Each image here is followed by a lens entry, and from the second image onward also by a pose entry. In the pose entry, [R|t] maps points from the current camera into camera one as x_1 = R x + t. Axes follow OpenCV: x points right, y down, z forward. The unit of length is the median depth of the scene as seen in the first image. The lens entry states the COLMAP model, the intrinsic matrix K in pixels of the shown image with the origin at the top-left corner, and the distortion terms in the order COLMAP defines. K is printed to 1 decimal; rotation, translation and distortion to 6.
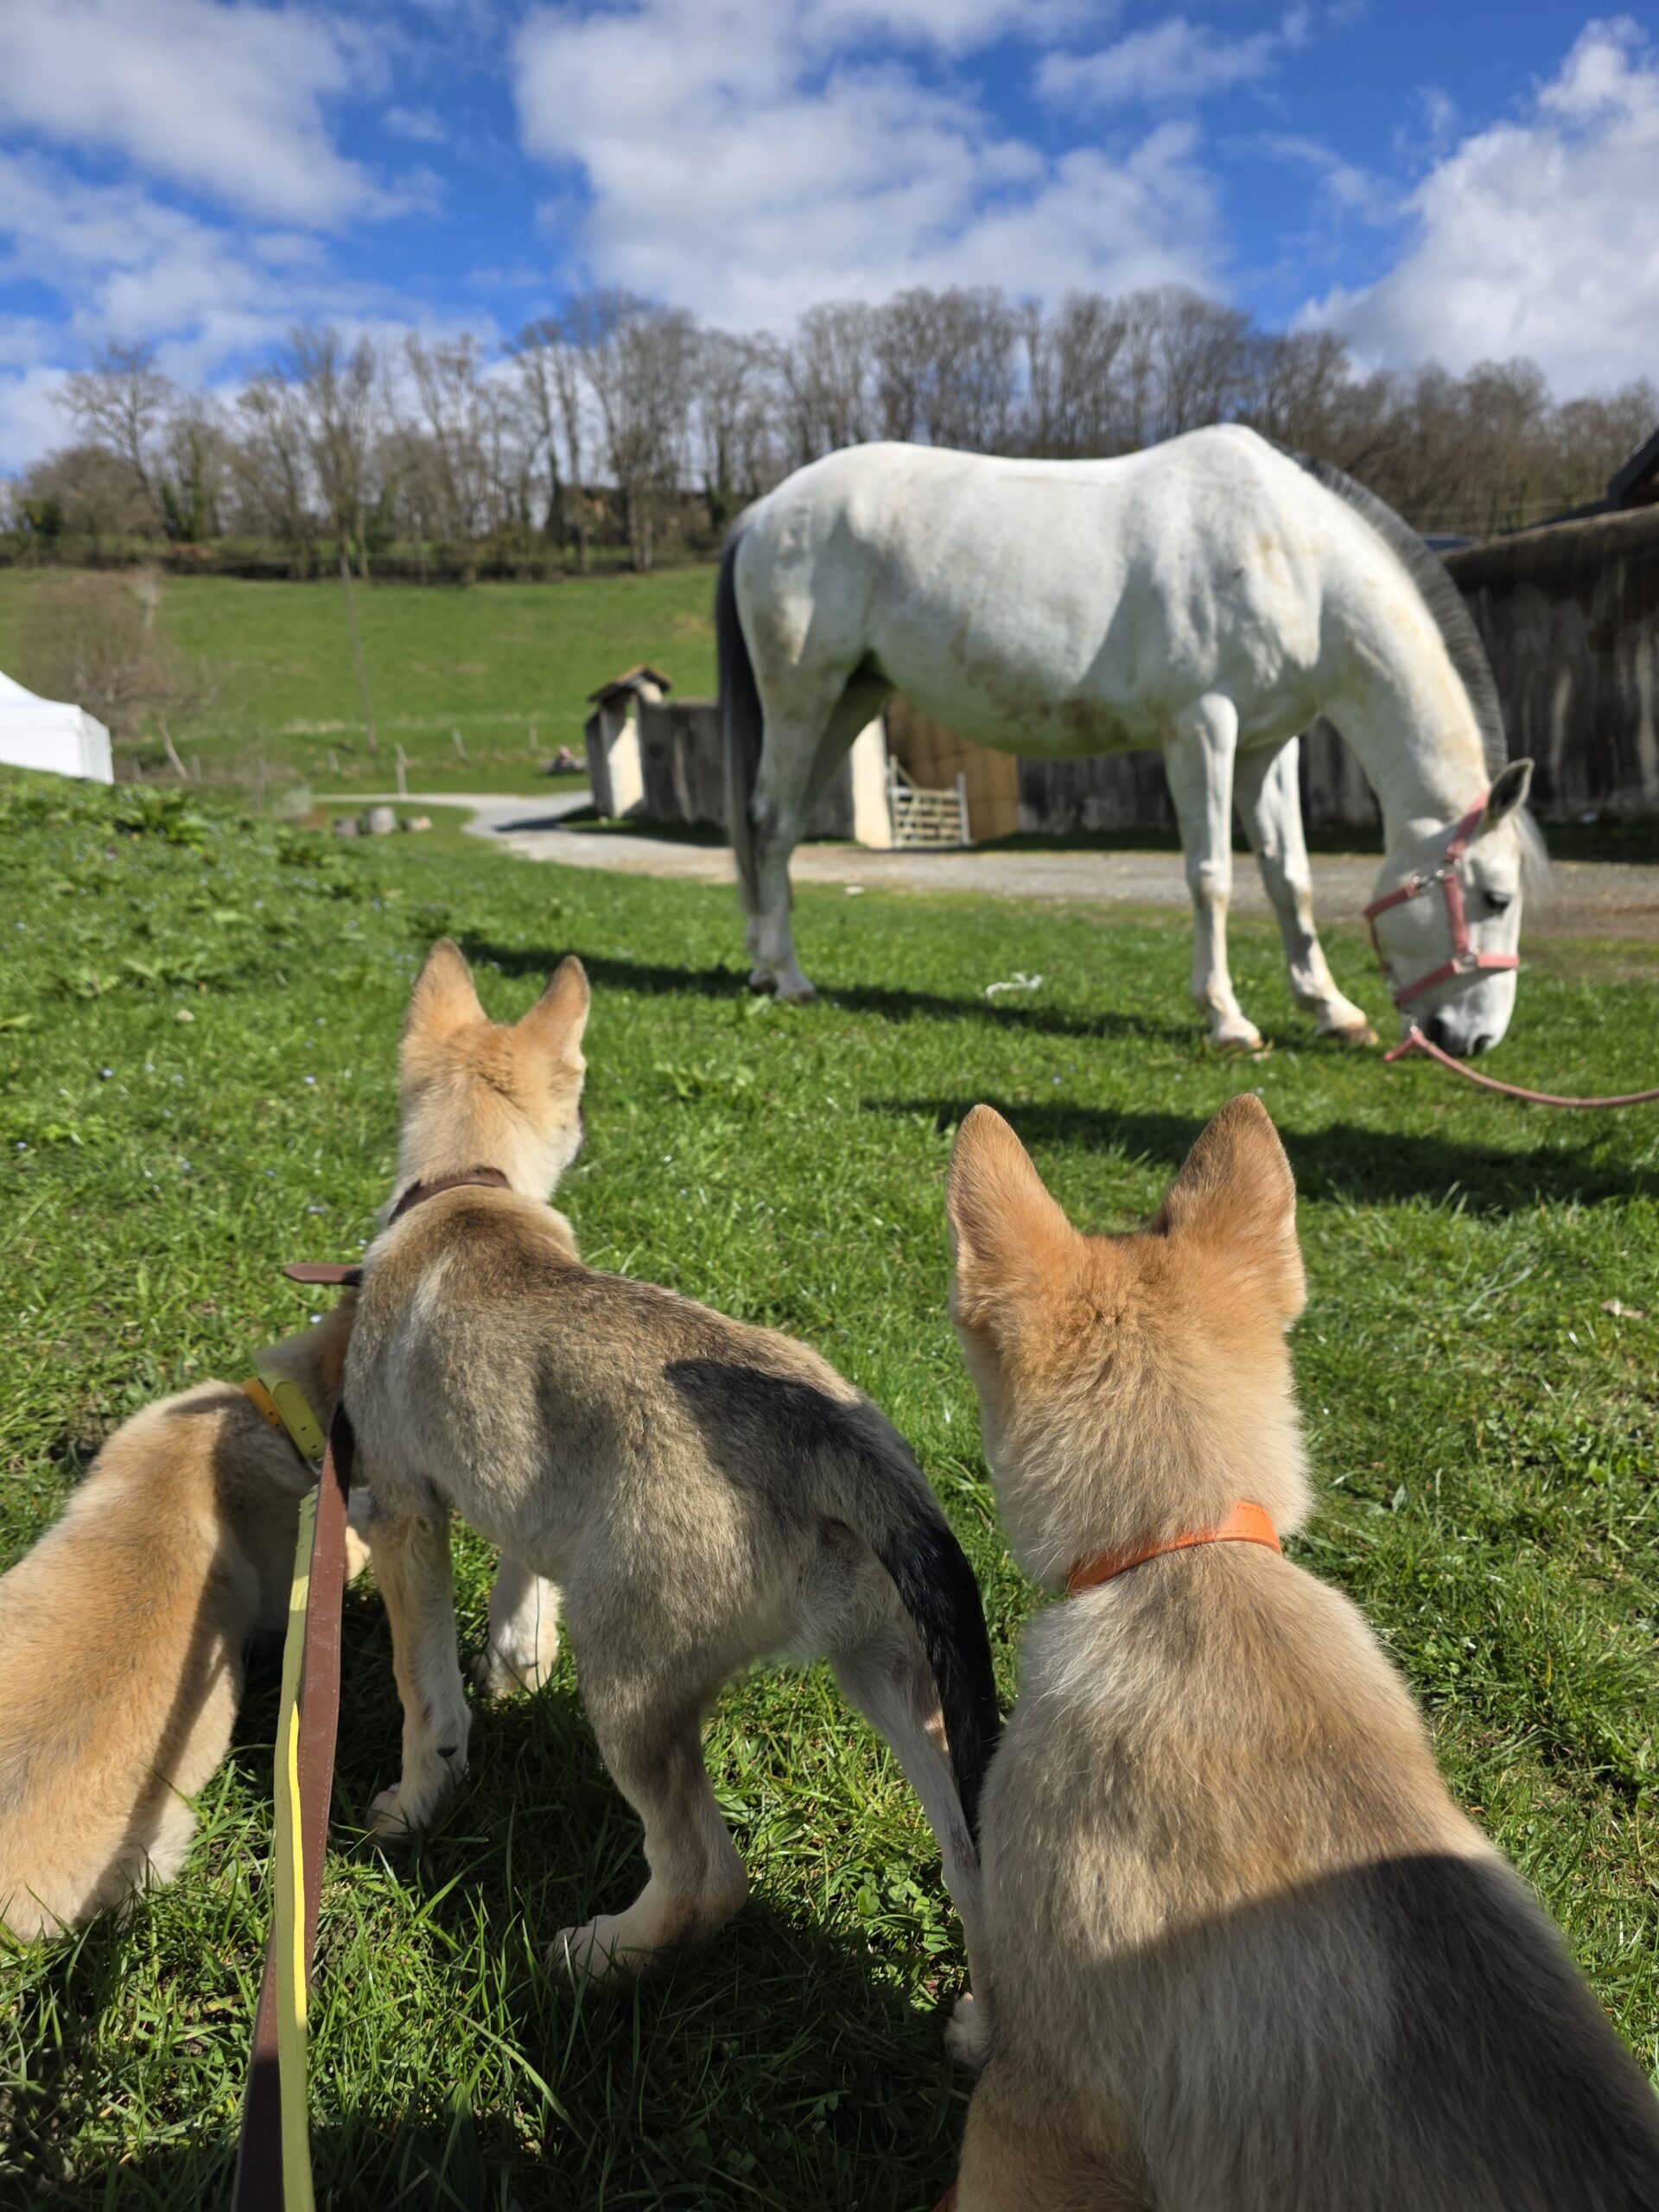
lens RADIAL K [[1529.3, 0, 881.8], [0, 1529.3, 1116.7], [0, 0, 1]] dist [0.050032, -0.060761]
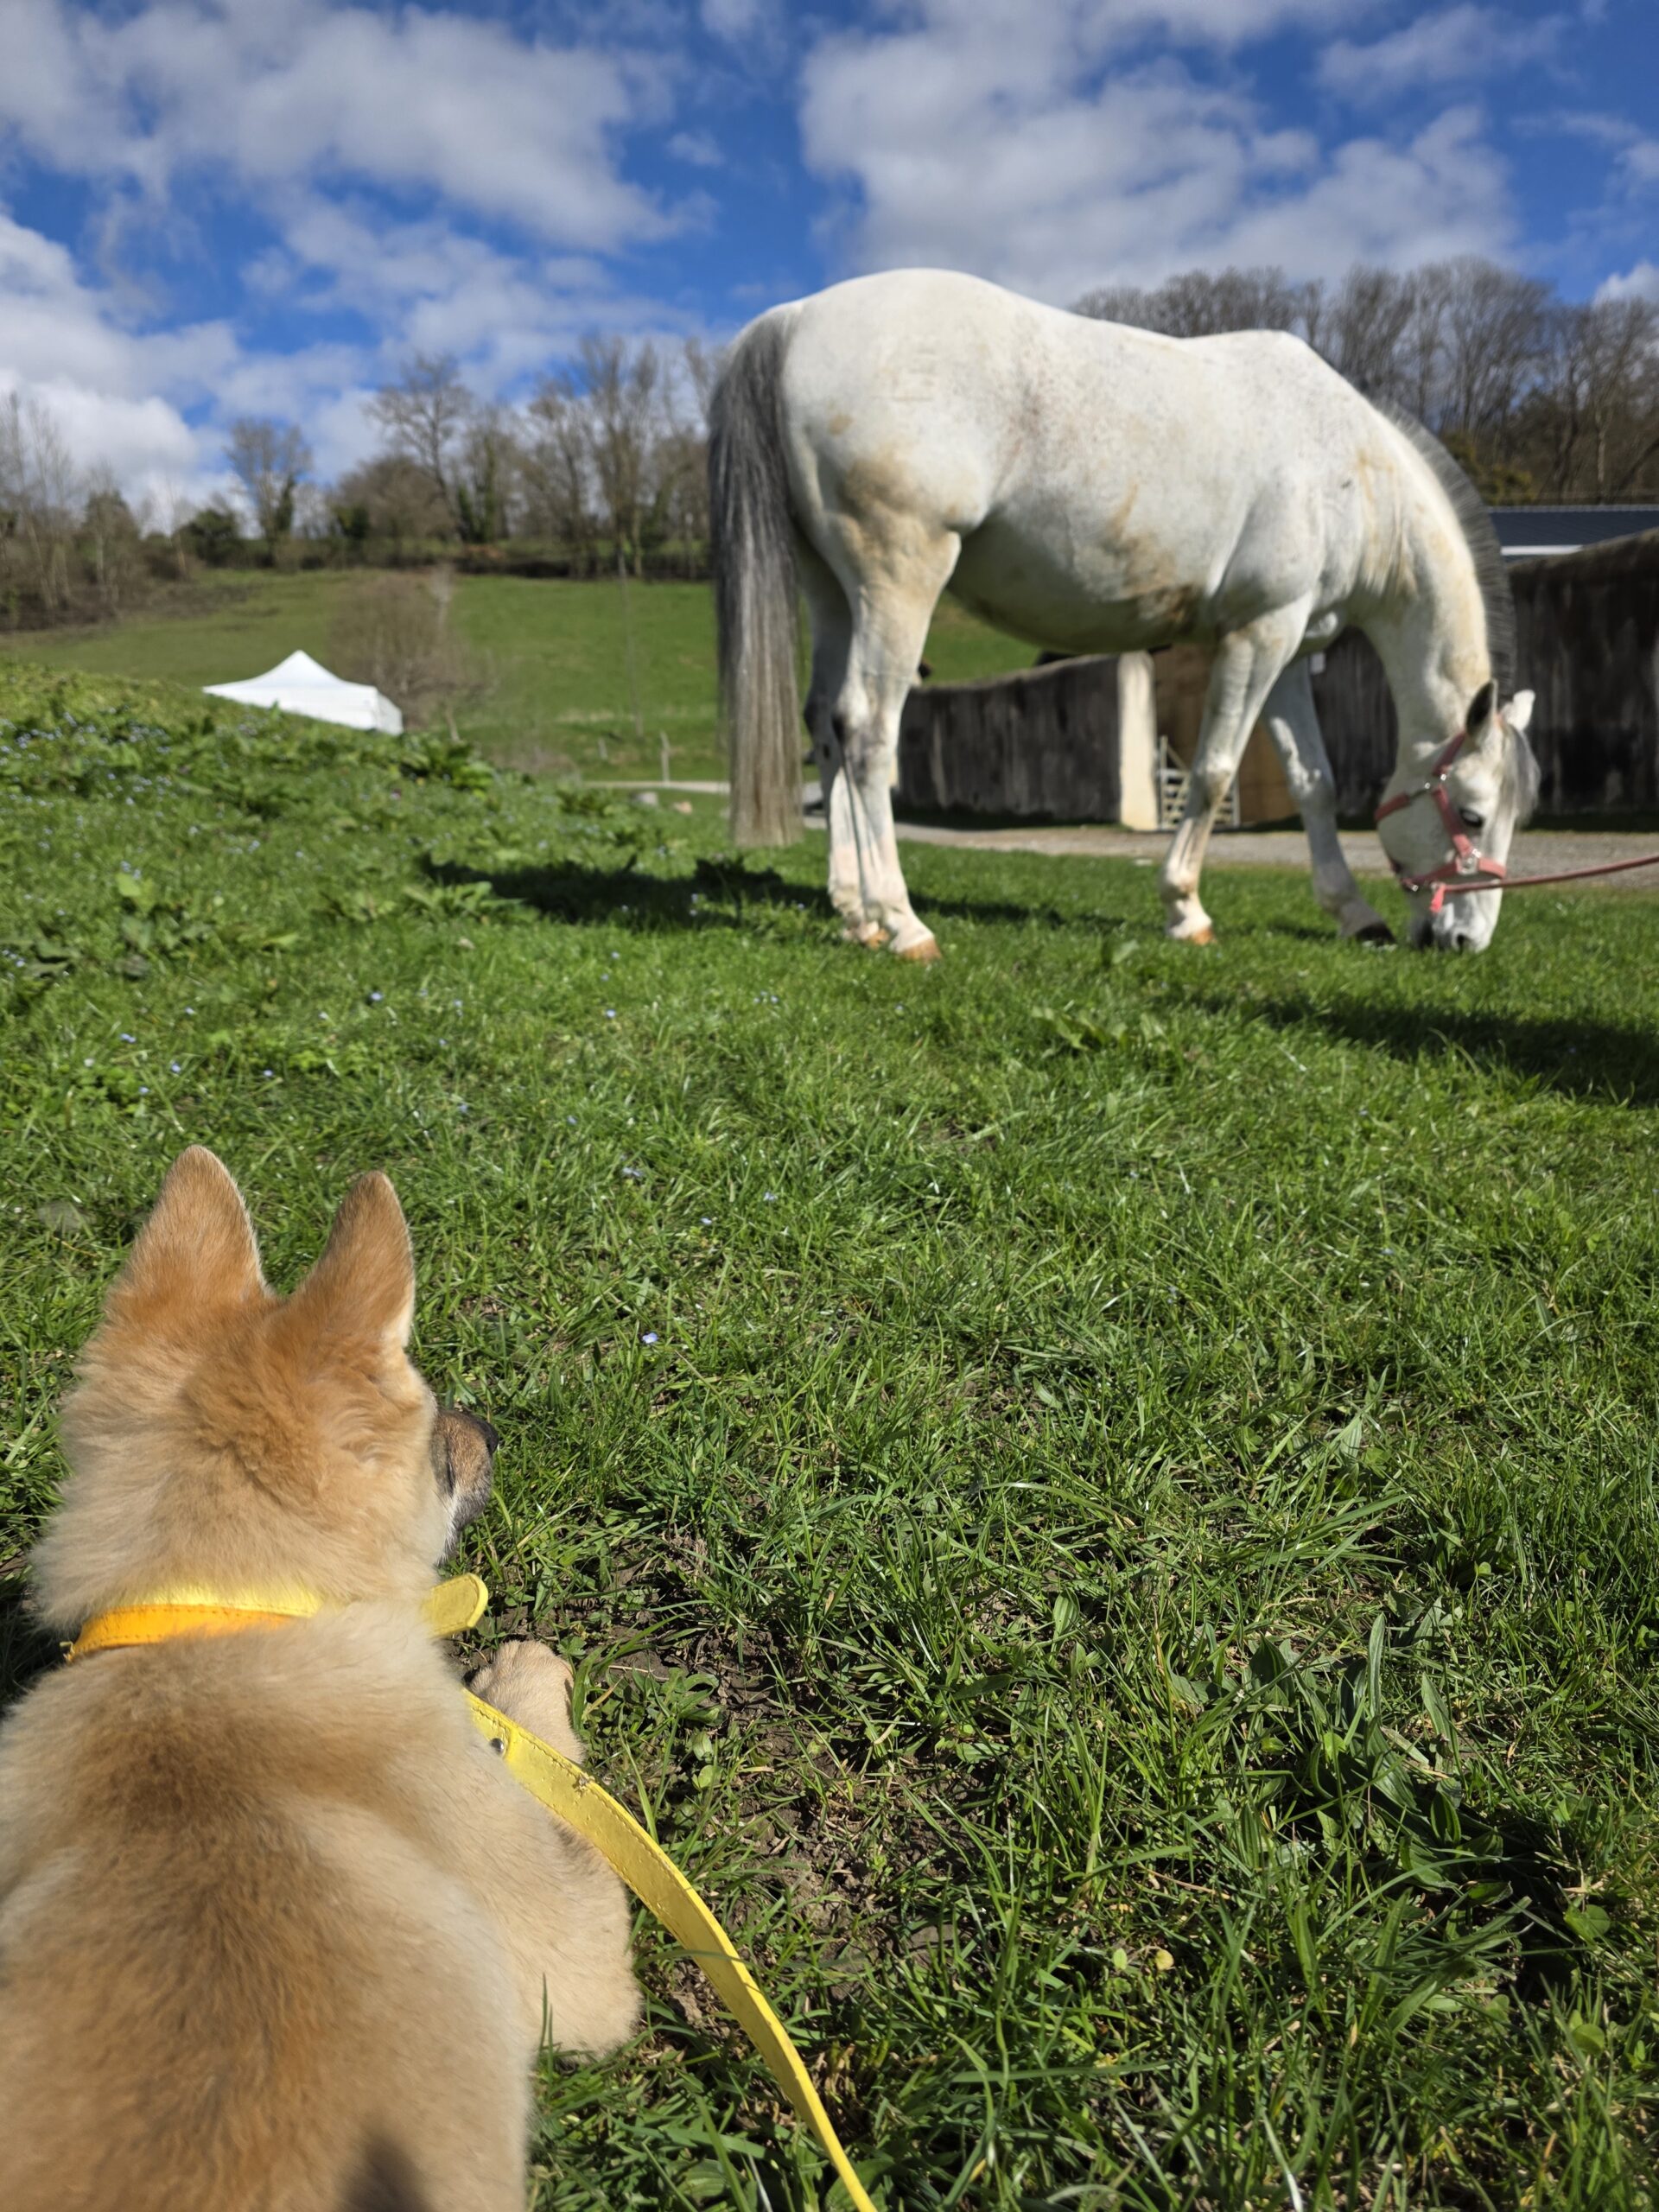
lens RADIAL K [[1529.1, 0, 833.6], [0, 1529.1, 1107.1], [0, 0, 1]] dist [0.054403, -0.067427]
pose [[0.982724, 0.041879, -0.180274, -0.101245], [-0.042703, 0.999088, -0.000688, 0.018128], [0.180081, 0.008375, 0.983616, 0.215384]]
